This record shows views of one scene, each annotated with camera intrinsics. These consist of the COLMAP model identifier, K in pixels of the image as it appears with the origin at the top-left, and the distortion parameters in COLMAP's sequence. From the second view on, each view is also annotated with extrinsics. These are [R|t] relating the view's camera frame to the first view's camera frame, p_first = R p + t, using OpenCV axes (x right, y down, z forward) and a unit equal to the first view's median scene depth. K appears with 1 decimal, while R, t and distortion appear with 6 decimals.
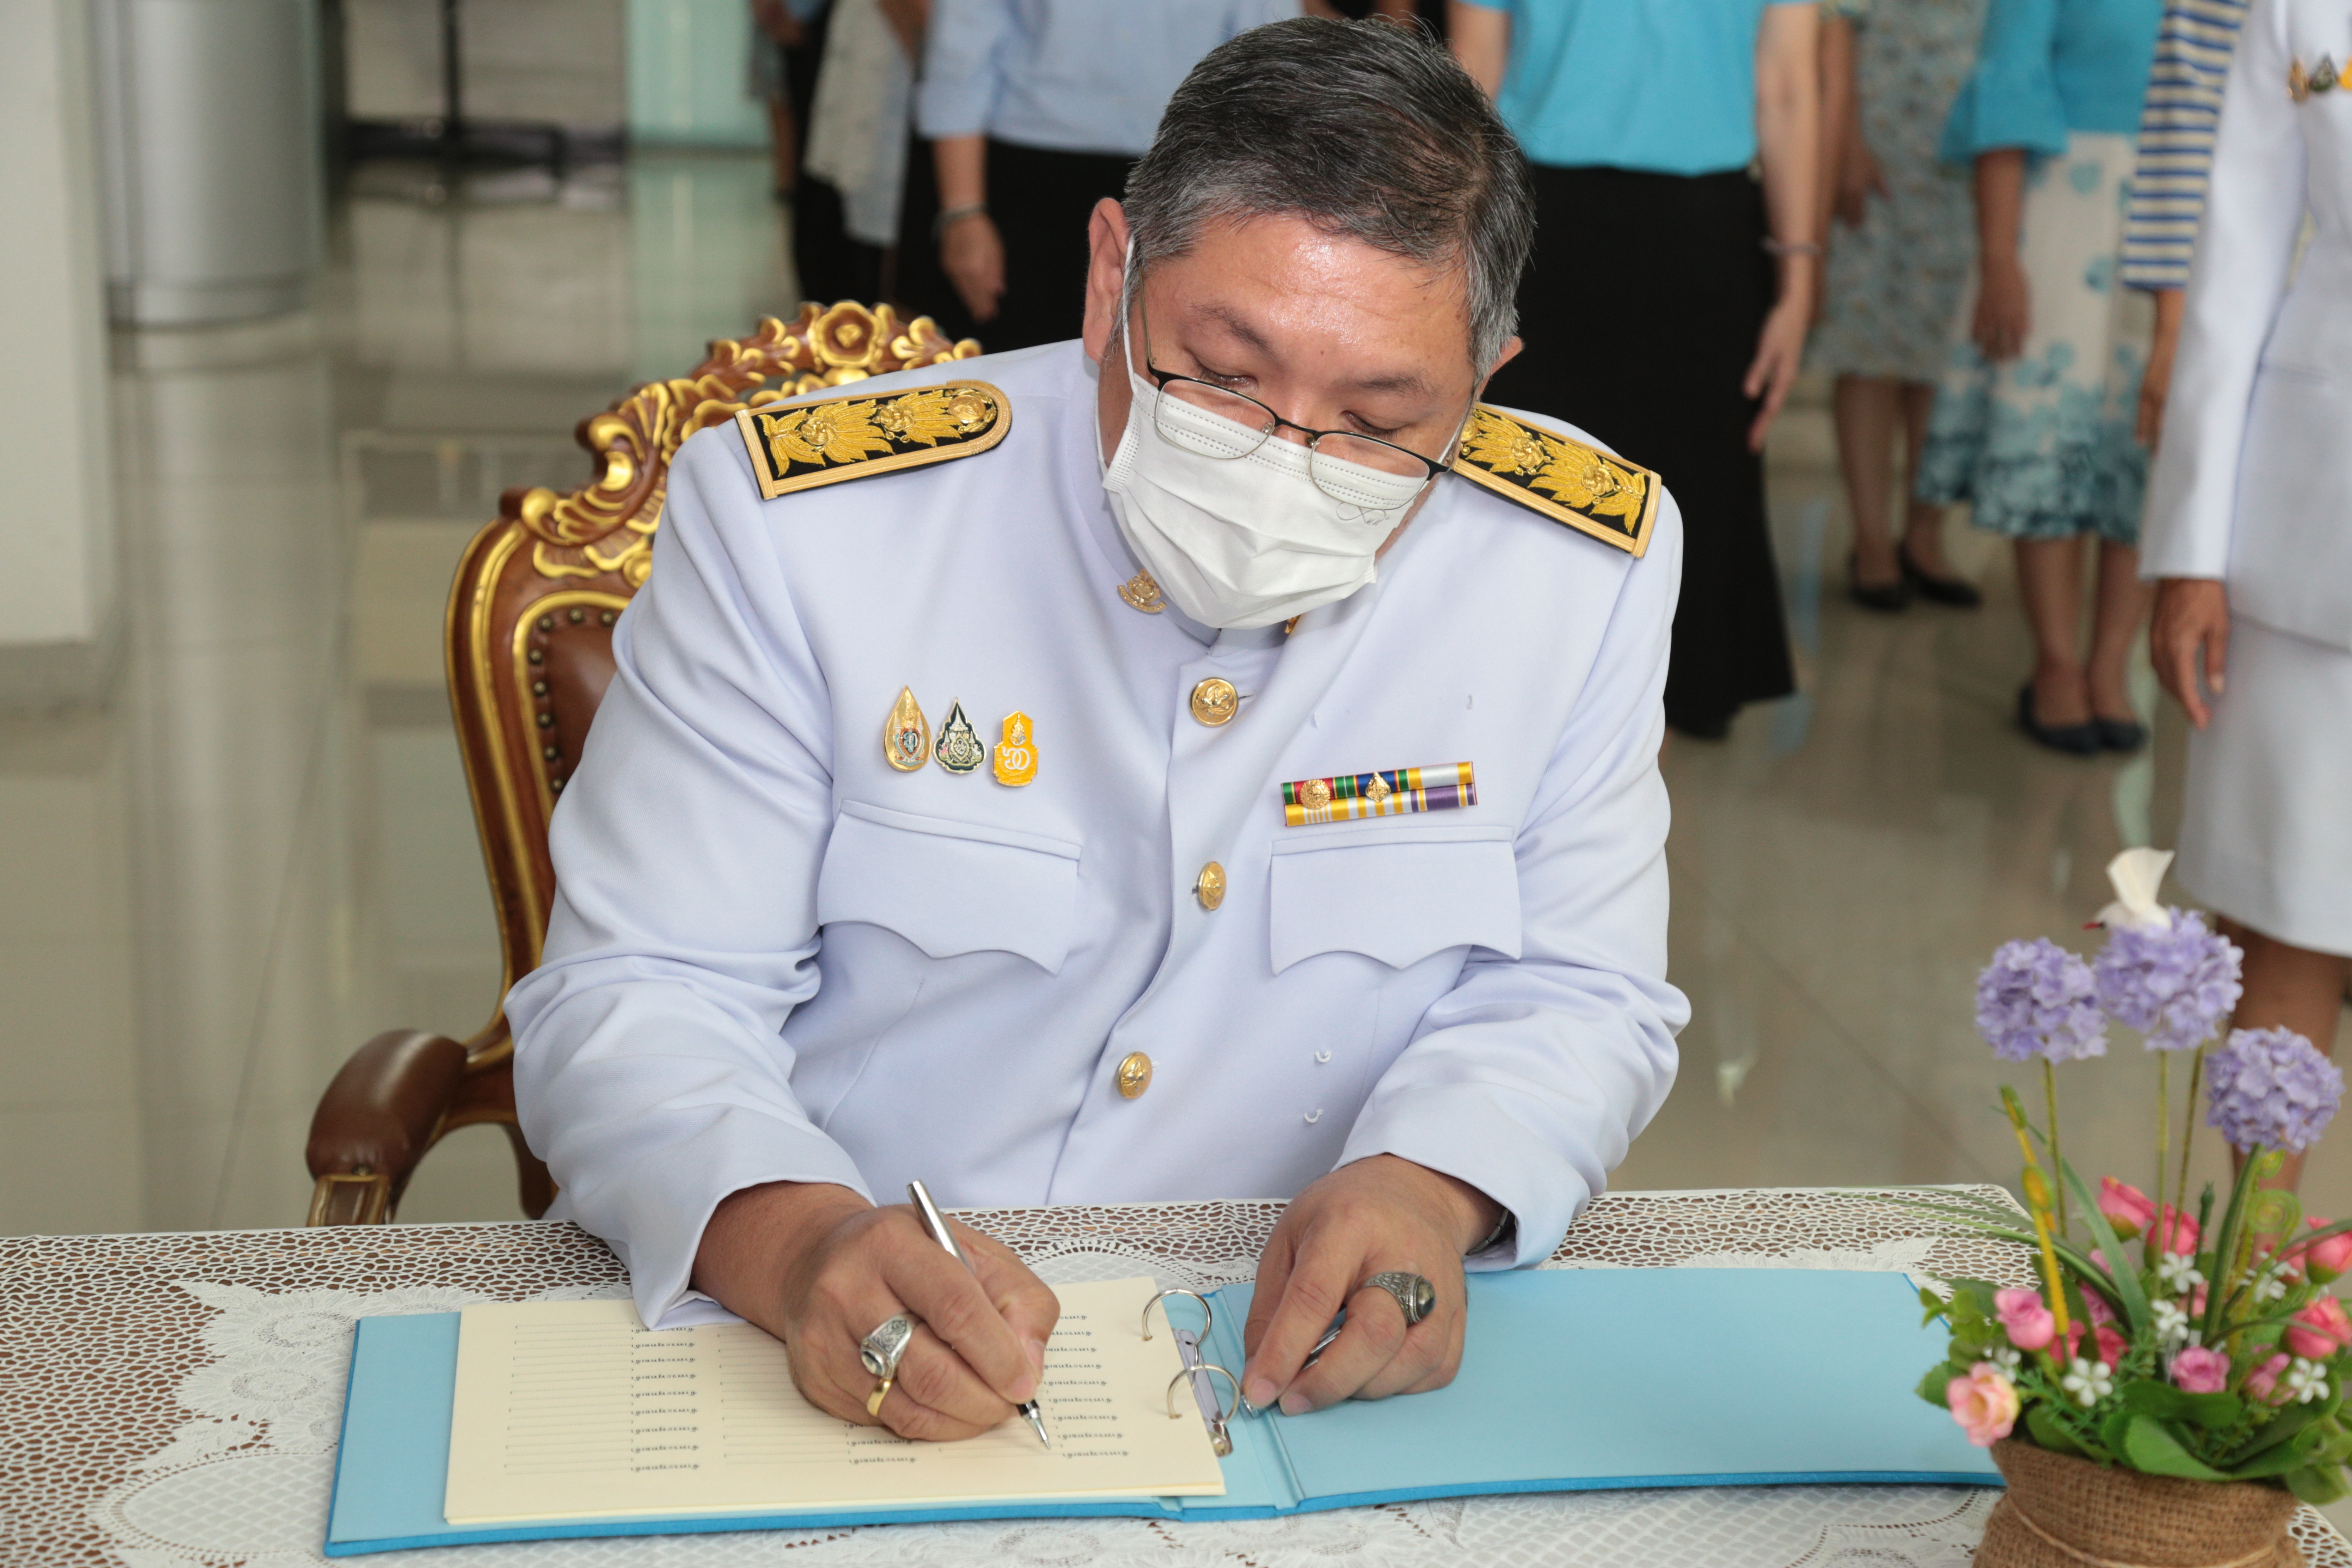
lens RADIAL K [[4272.3, 0, 1175.8], [0, 4272.3, 782.6], [0, 0, 1]] dist [0.435783, 0.000000]
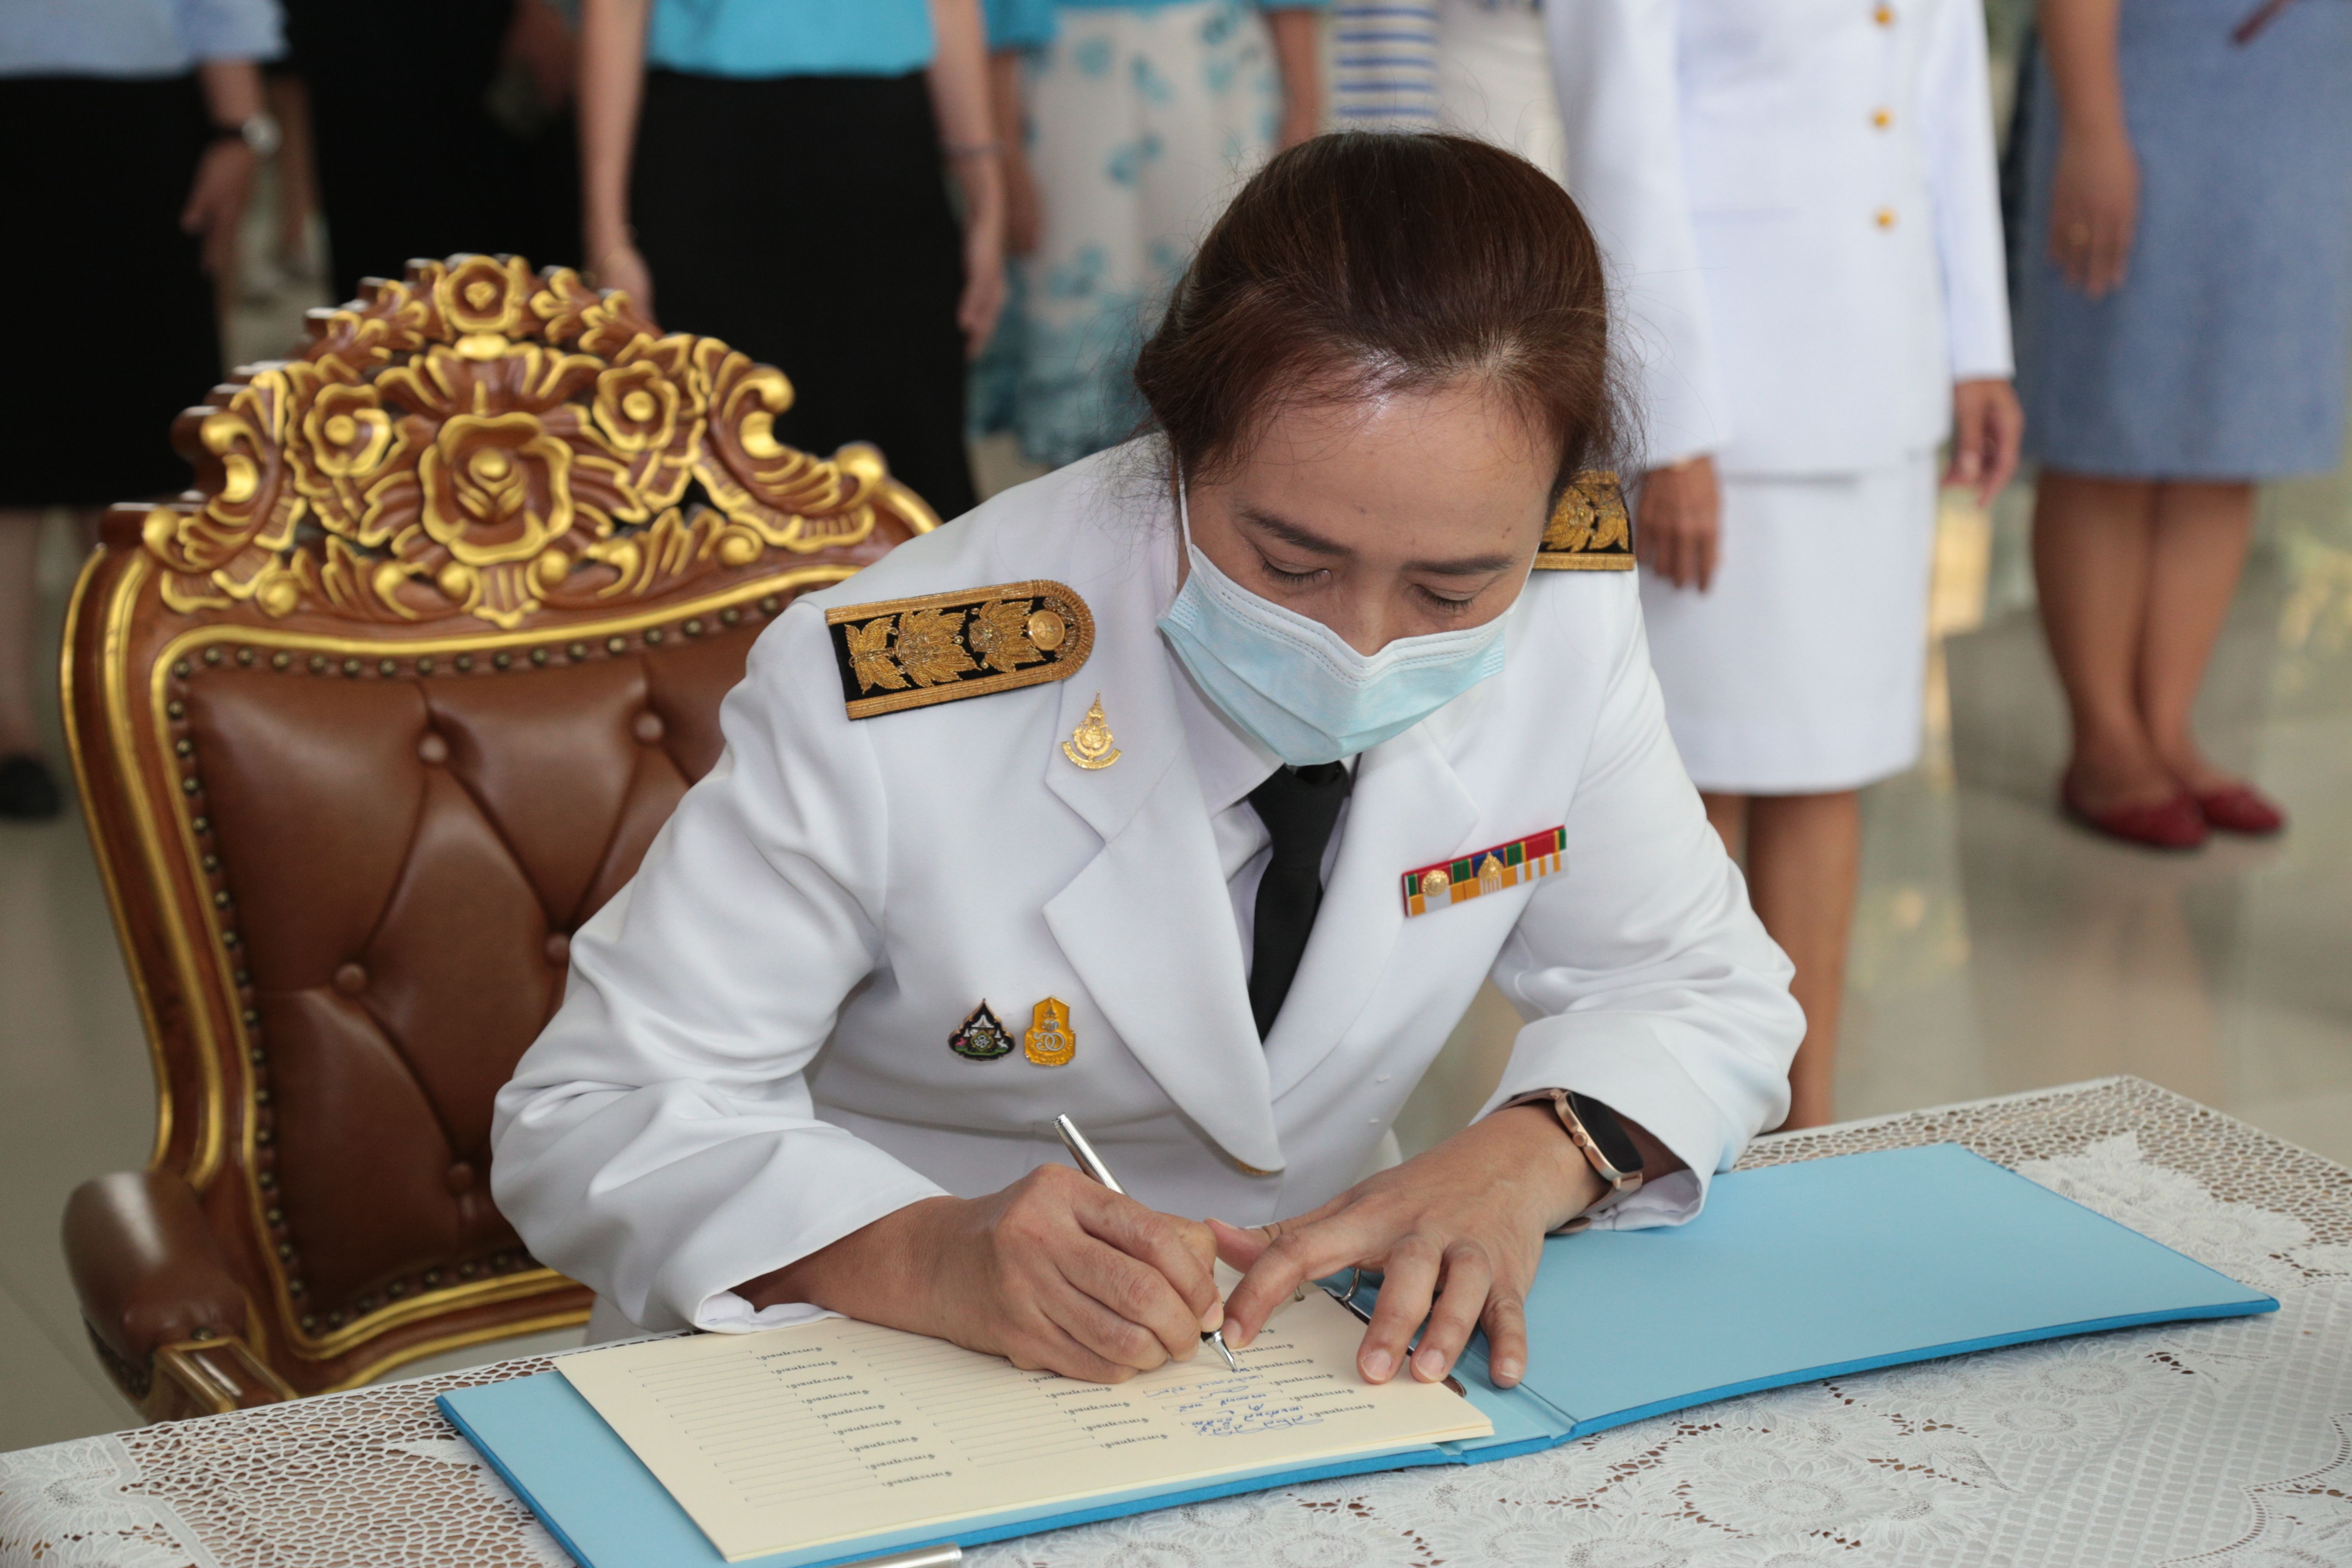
lens RADIAL K [[5368.7, 0, 1075.6], [0, 5368.7, 829.3], [0, 0, 1]] dist [0.461470, 0.000000]
pose [[0.935107, -0.110884, 0.336571, -0.338531], [0.111821, 0.993589, 0.016665, -0.004487], [-0.336261, 0.022052, 0.941511, -0.038838]]
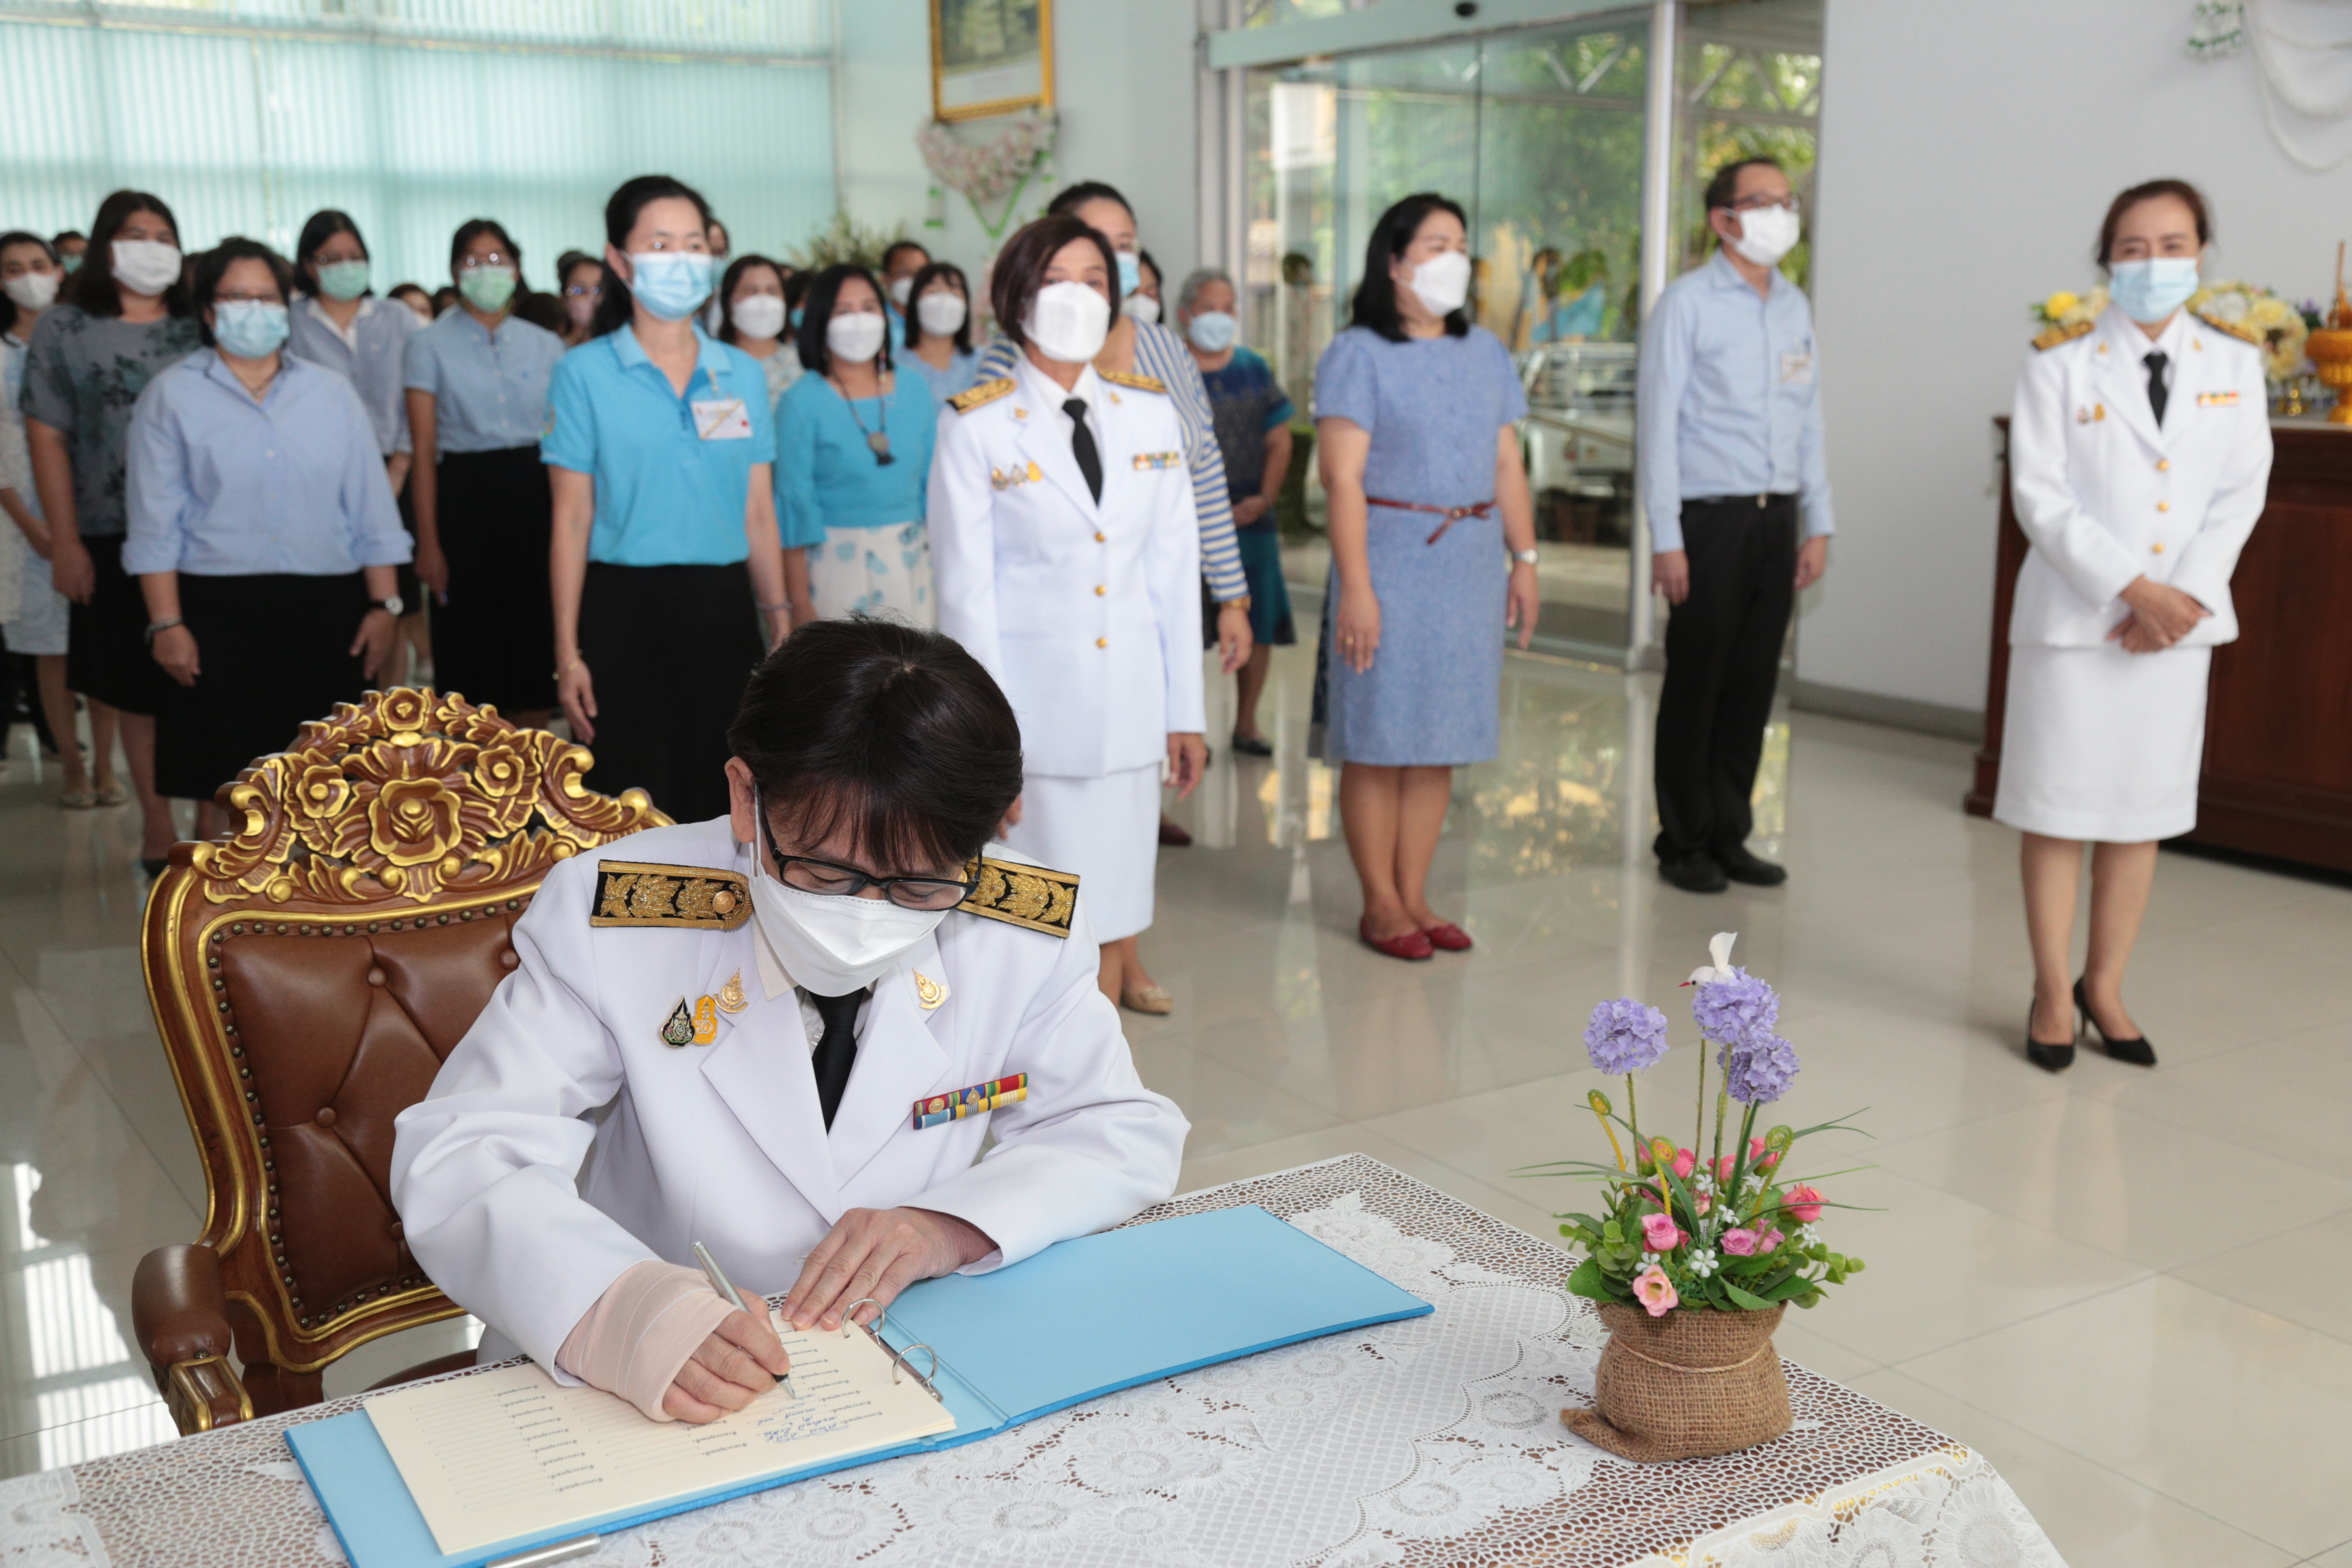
lens RADIAL K [[2568.9, 0, 1090.1], [0, 2568.9, 791.4], [0, 0, 1]] dist [0.090399, 0.000000]
pose [[0.911564, -0.118324, 0.393766, -0.212738], [0.136199, 0.990524, -0.017654, -0.030144], [-0.387946, 0.069724, 0.919041, 0.114601]]
